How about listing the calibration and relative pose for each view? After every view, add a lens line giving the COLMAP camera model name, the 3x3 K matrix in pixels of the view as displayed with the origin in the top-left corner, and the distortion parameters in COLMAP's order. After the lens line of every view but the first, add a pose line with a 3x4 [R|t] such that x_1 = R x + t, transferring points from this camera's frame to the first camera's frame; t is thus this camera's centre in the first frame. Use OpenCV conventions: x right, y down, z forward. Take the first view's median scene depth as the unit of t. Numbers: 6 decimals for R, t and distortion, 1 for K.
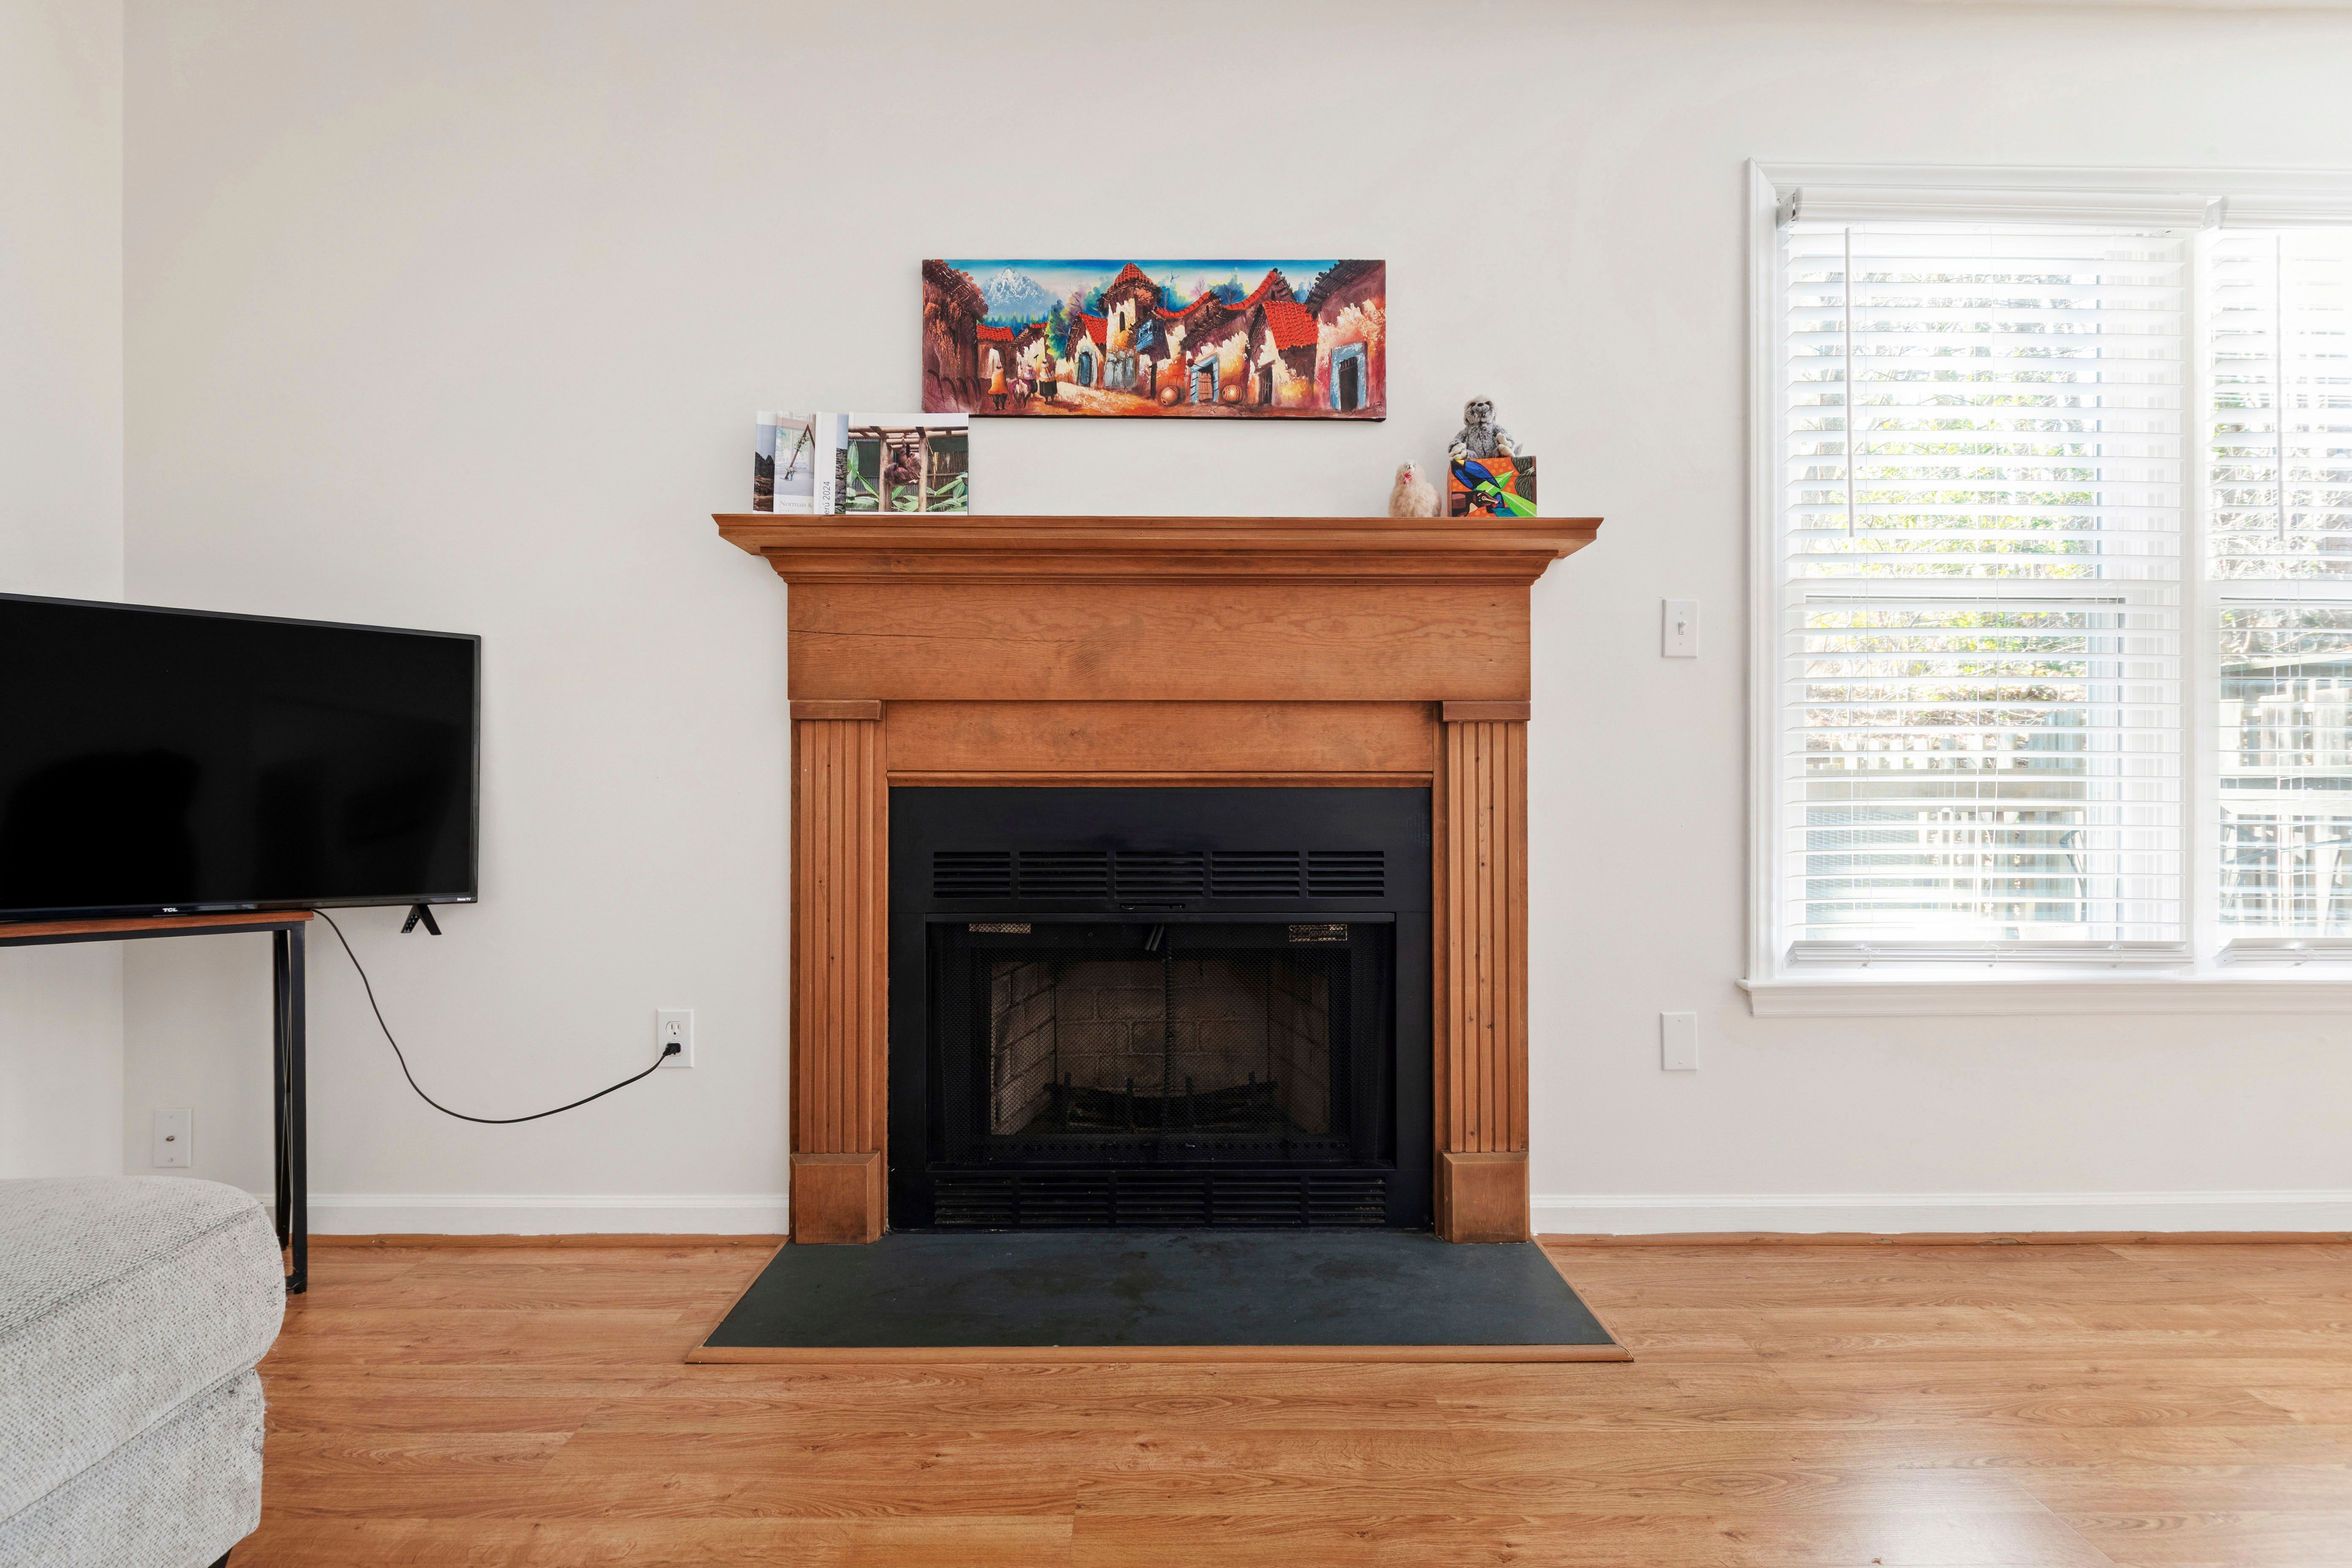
lens RADIAL K [[1171.3, 0, 1190.5], [0, 1171.3, 791.0], [0, 0, 1]] dist [-0.002669, -0.000843]
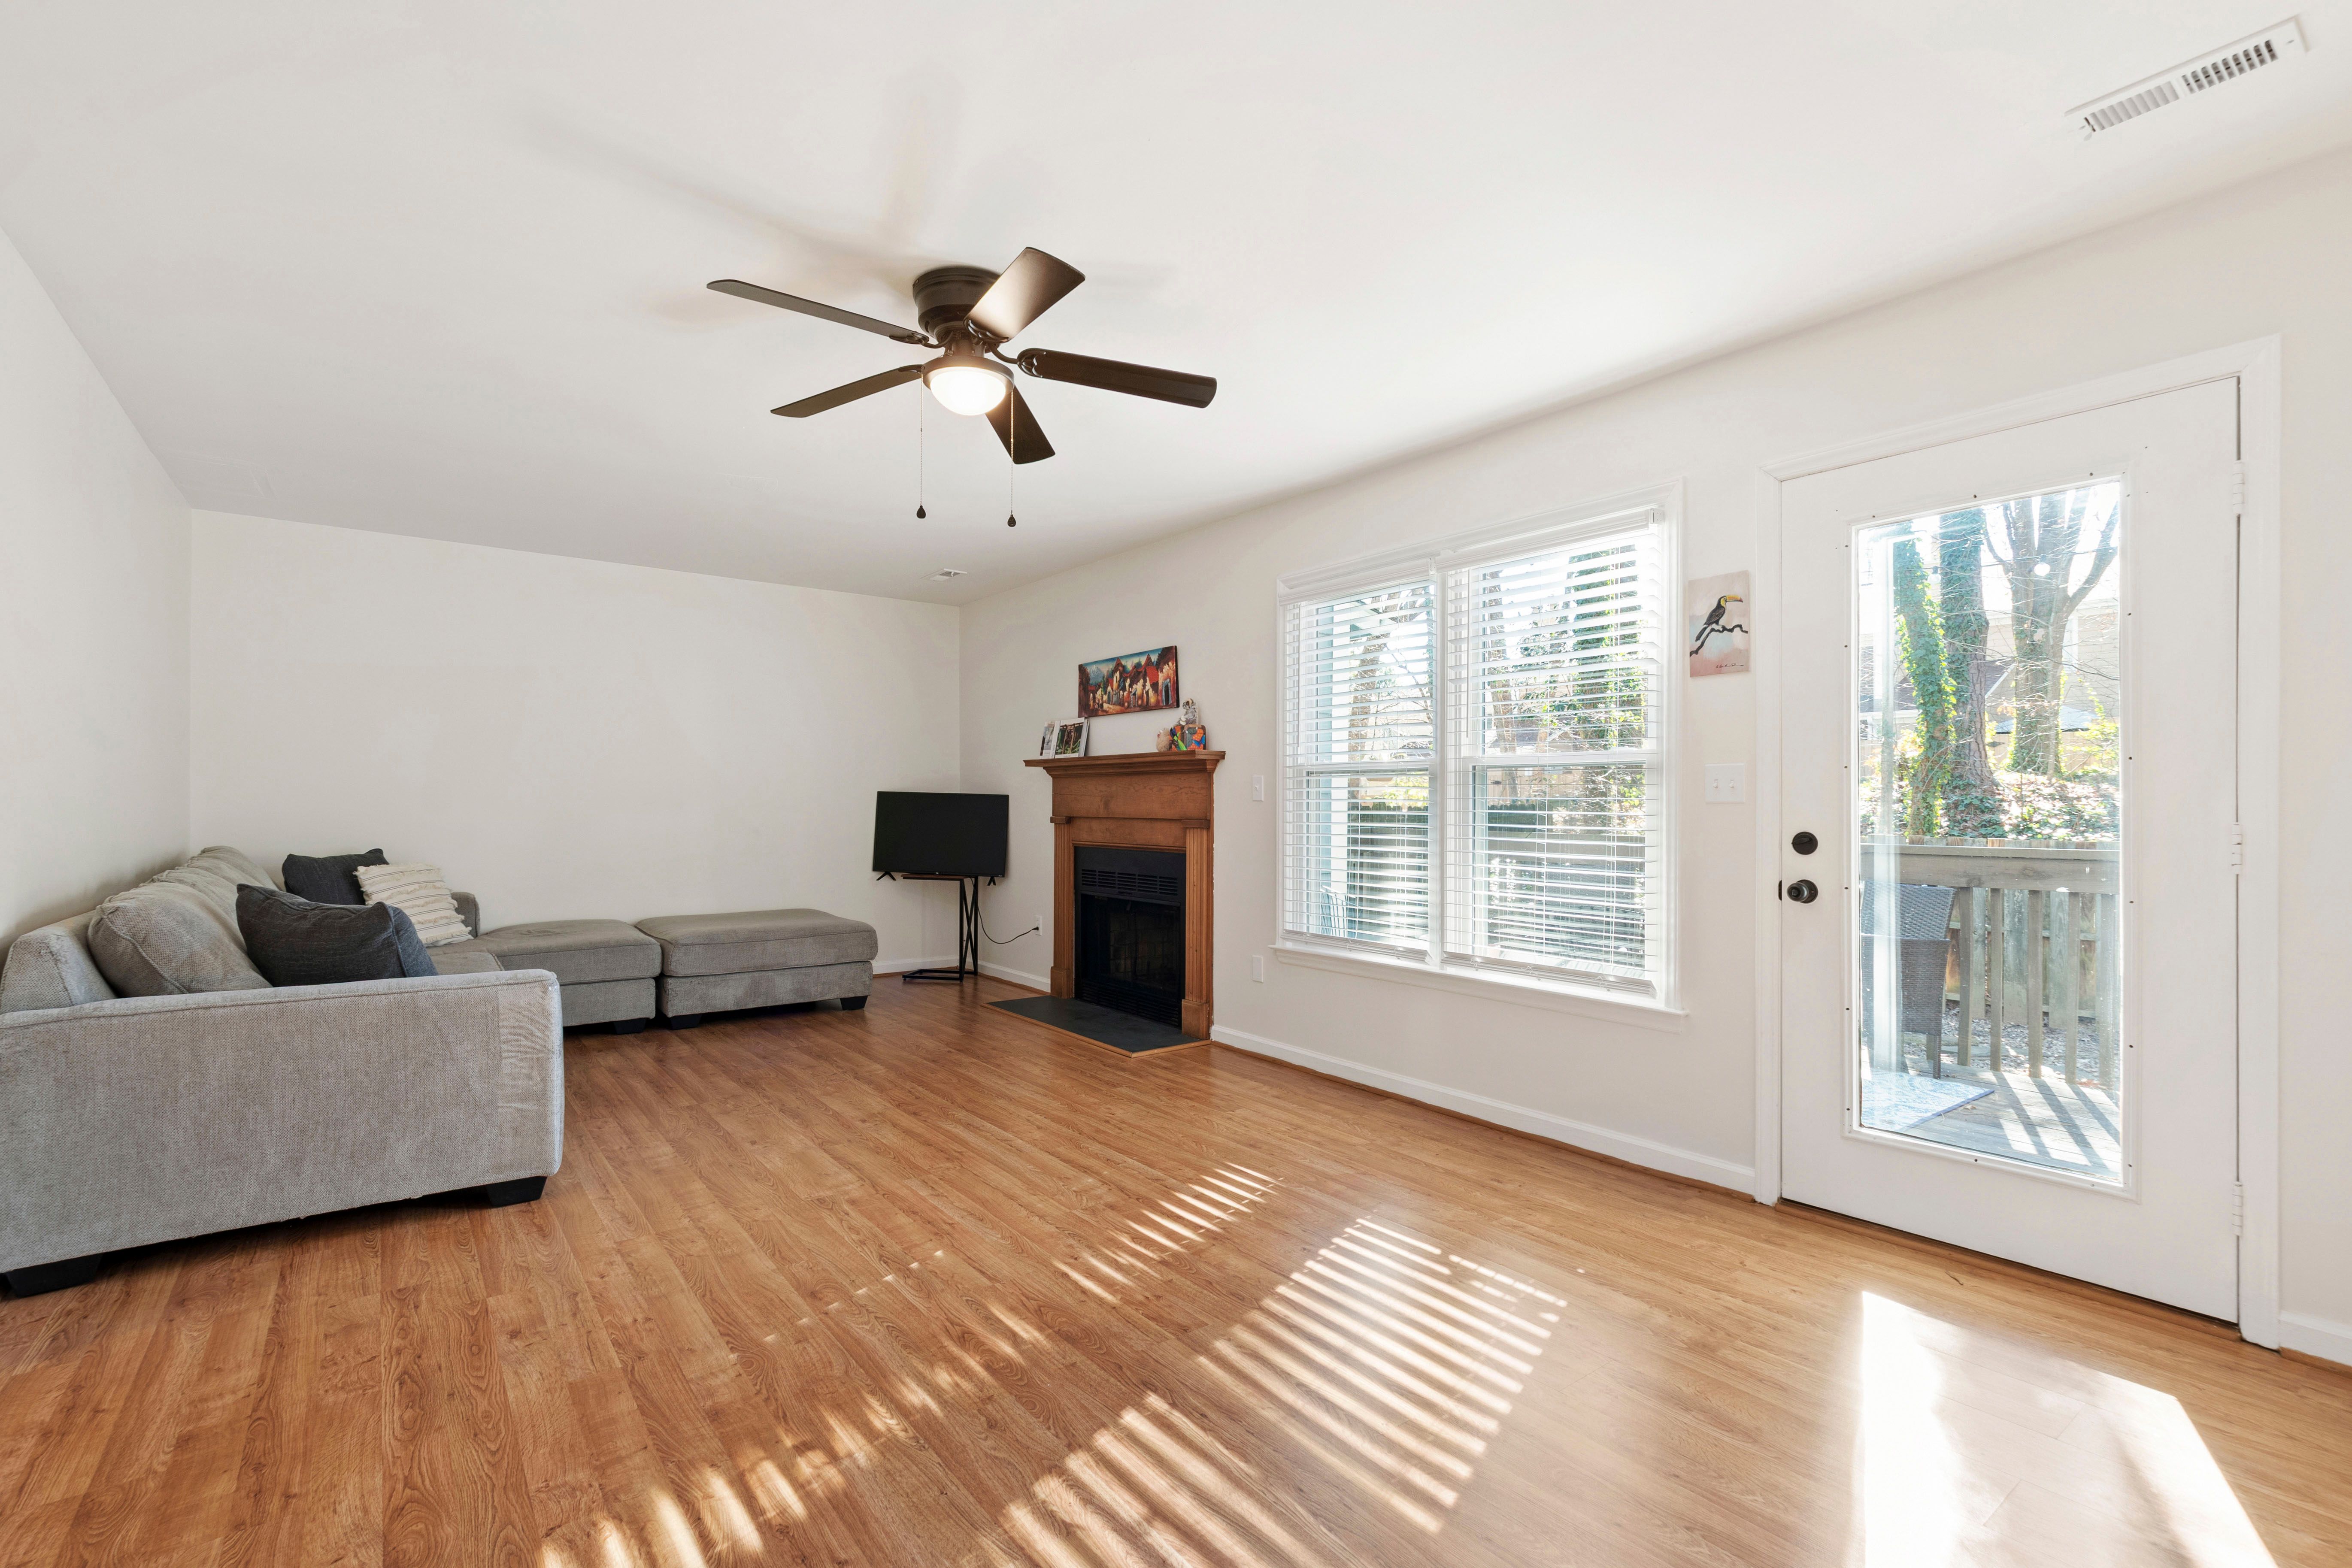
lens RADIAL K [[1041.9, 0, 1182.2], [0, 1041.9, 804.9], [0, 0, 1]] dist [-0.001069, -0.000170]
pose [[0.599650, 0.003017, -0.800256, 1.993411], [0.000033, 0.999993, 0.003795, -0.115708], [0.800262, -0.002303, 0.599646, -0.344190]]
